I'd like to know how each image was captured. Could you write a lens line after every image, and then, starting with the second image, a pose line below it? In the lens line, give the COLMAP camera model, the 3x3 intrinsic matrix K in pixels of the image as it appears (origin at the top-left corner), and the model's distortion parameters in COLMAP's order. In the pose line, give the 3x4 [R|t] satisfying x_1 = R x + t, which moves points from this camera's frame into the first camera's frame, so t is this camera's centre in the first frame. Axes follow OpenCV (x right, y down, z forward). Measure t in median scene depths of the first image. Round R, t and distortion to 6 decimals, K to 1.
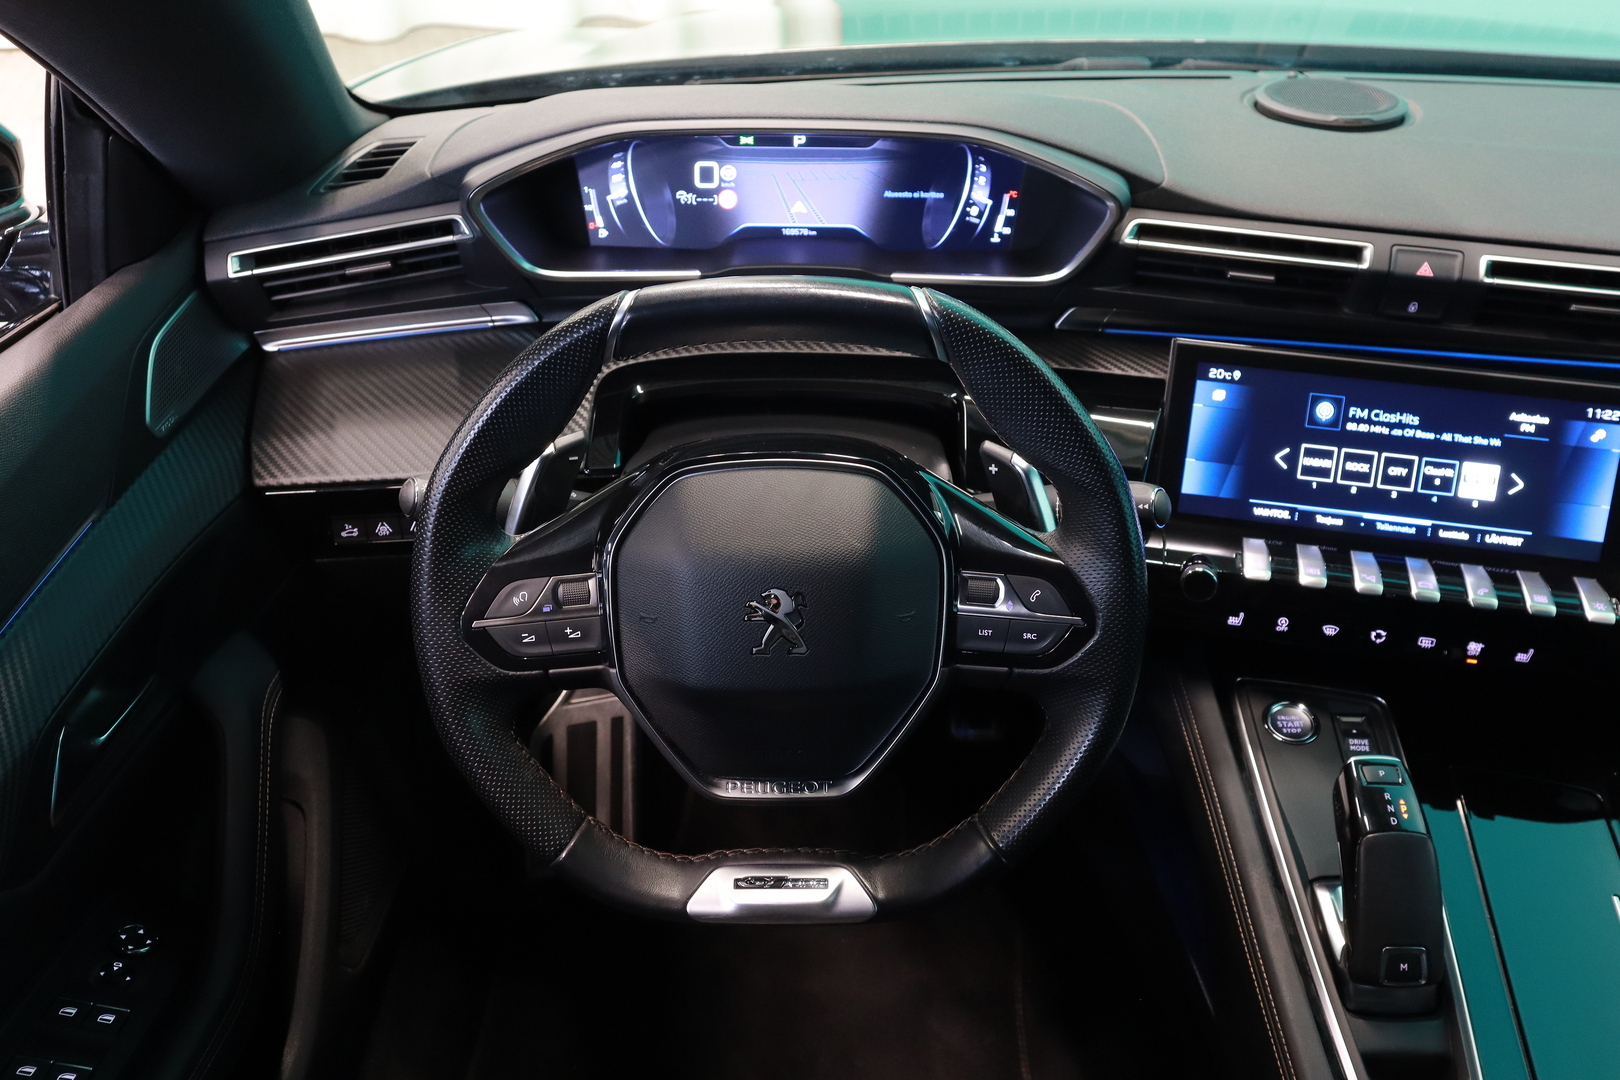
lens RADIAL K [[1399.5, 0, 848.6], [0, 1399.5, 544.1], [0, 0, 1]] dist [-0.053460, 0.076394]
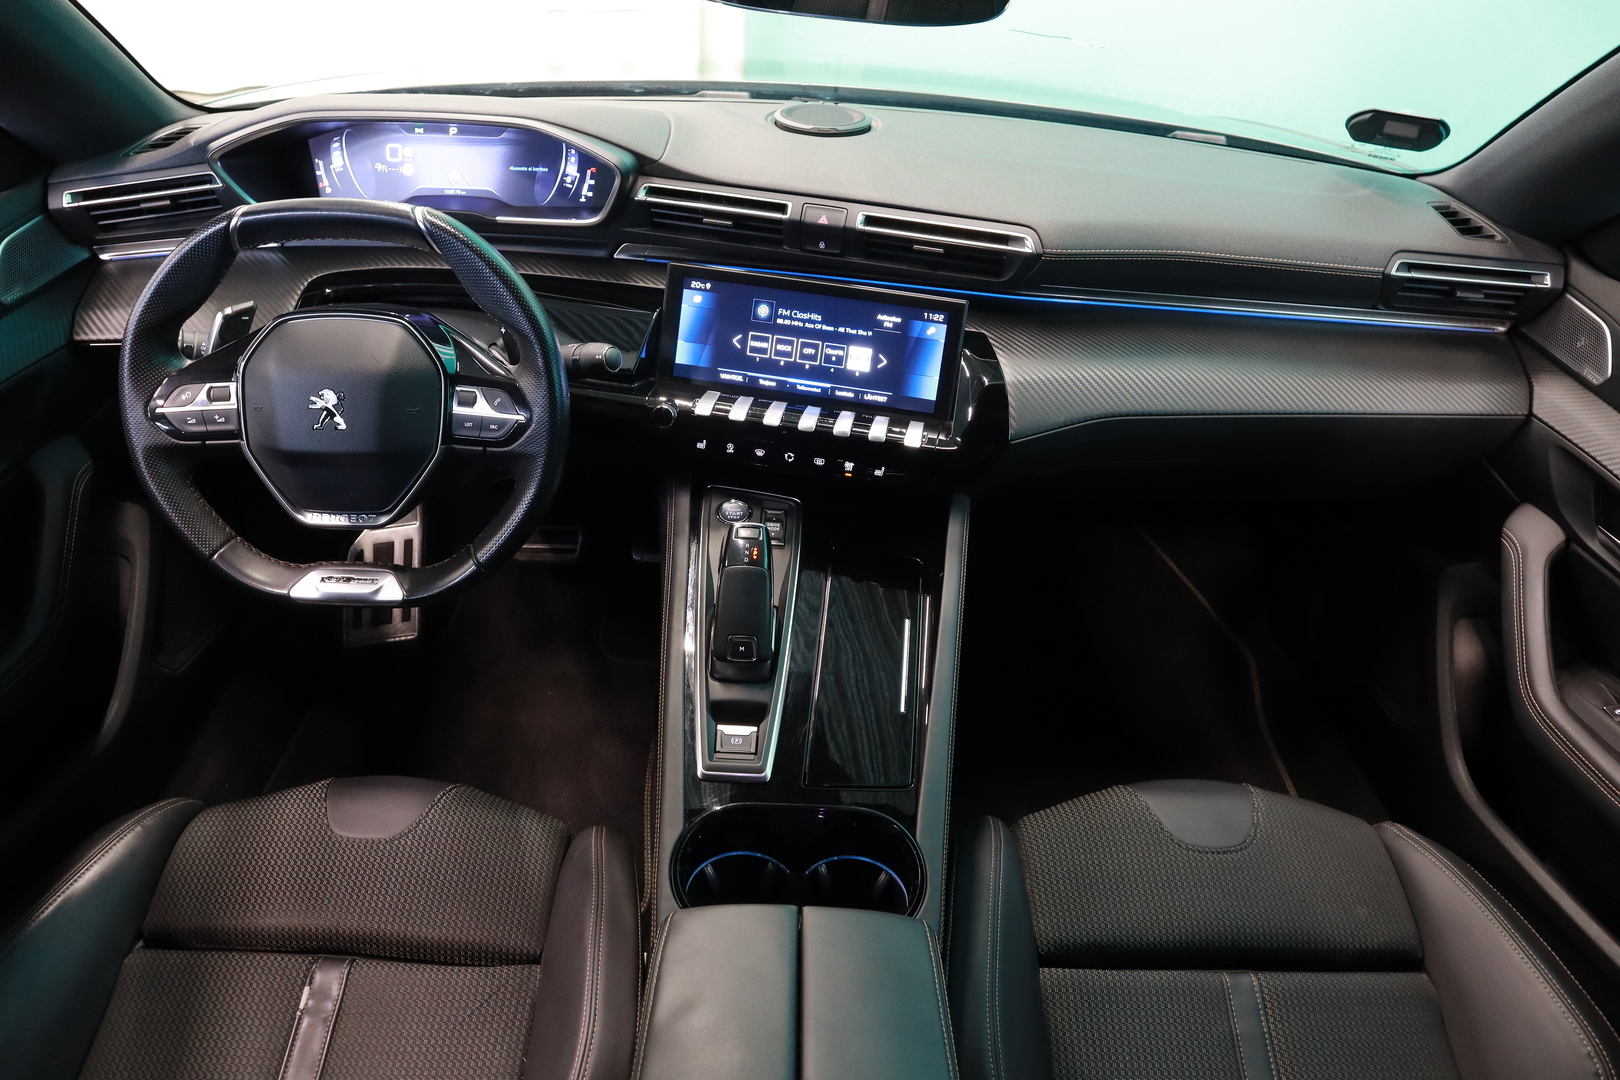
lens RADIAL K [[1086.0, 0, 836.7], [0, 1086.0, 515.9], [0, 0, 1]] dist [-0.107276, 0.038205]
pose [[0.998697, 0.030233, 0.041124, 0.384530], [-0.030865, 0.999413, 0.014837, 0.111289], [-0.040651, -0.016087, 0.999044, -0.199347]]
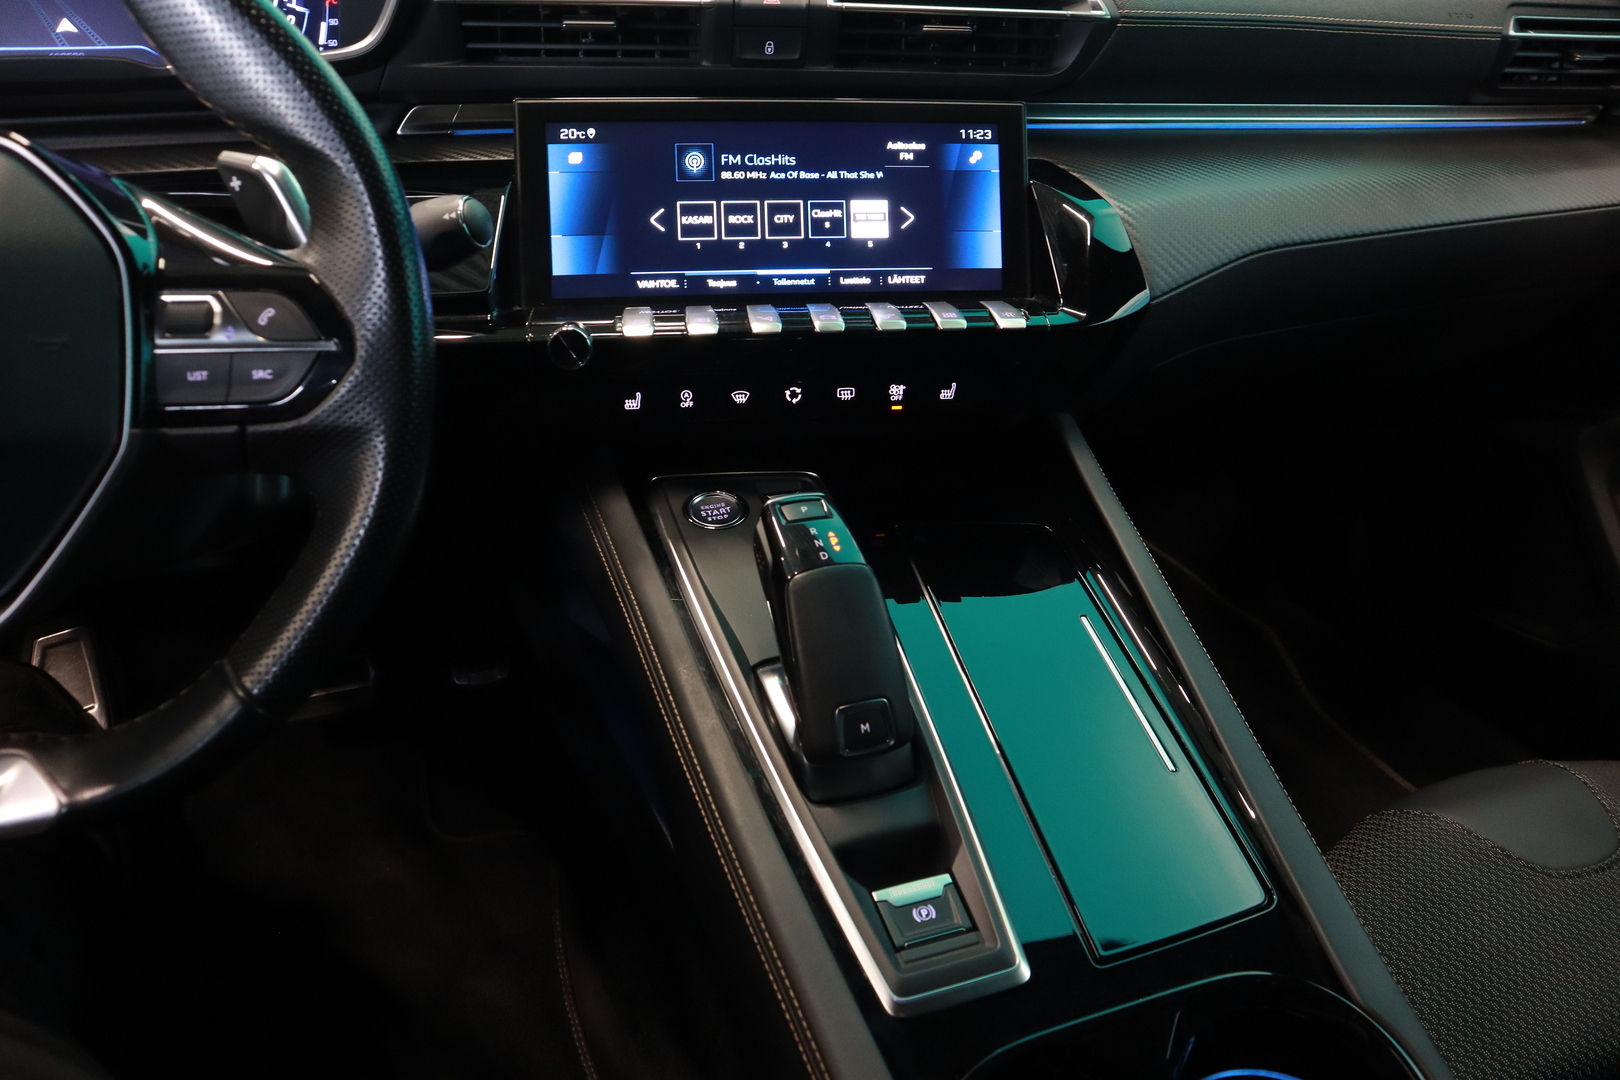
lens RADIAL K [[1086.0, 0, 807.4], [0, 1086.0, 536.8], [0, 0, 1]] dist [-0.107276, 0.038205]
pose [[0.944956, -0.156851, 0.287152, 0.177396], [0.175877, 0.983535, -0.041539, 0.183890], [-0.275909, 0.089756, 0.956984, 0.347865]]
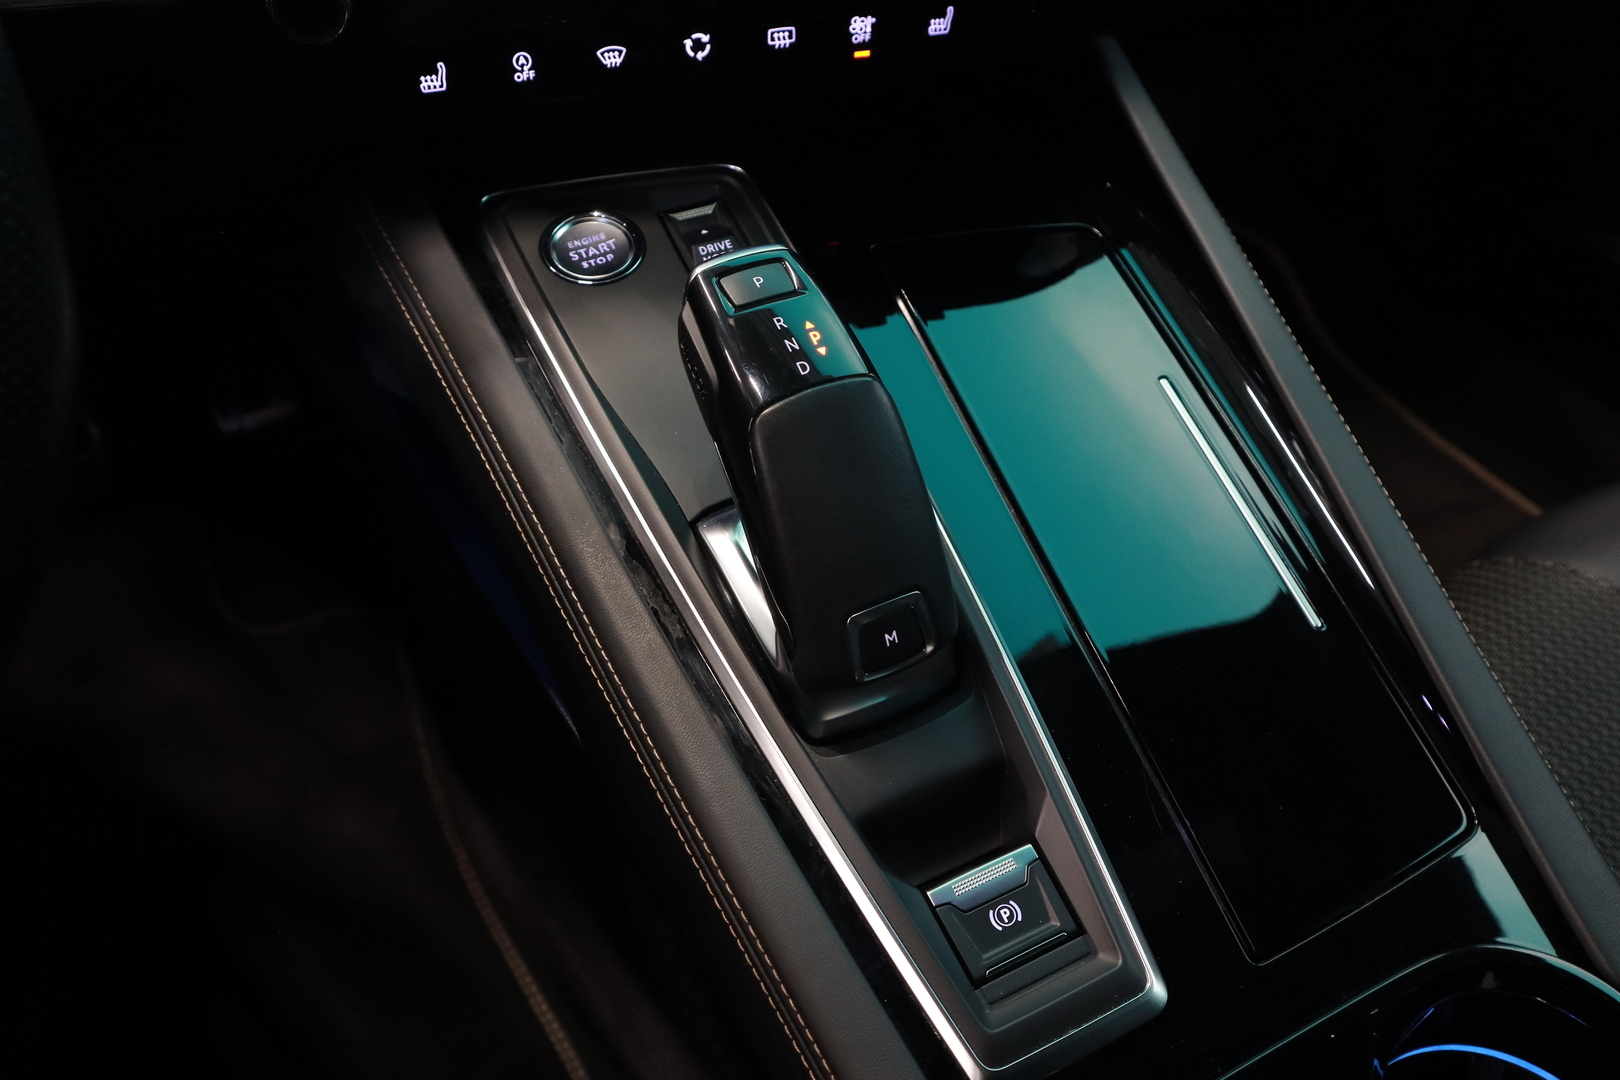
lens RADIAL K [[1268.2, 0, 798.8], [0, 1268.2, 532.9], [0, 0, 1]] dist [-0.066624, 0.014621]
pose [[0.891331, -0.334062, 0.306482, 0.202988], [0.240211, 0.921343, 0.305655, 0.100390], [-0.384483, -0.198820, 0.901468, 0.507270]]
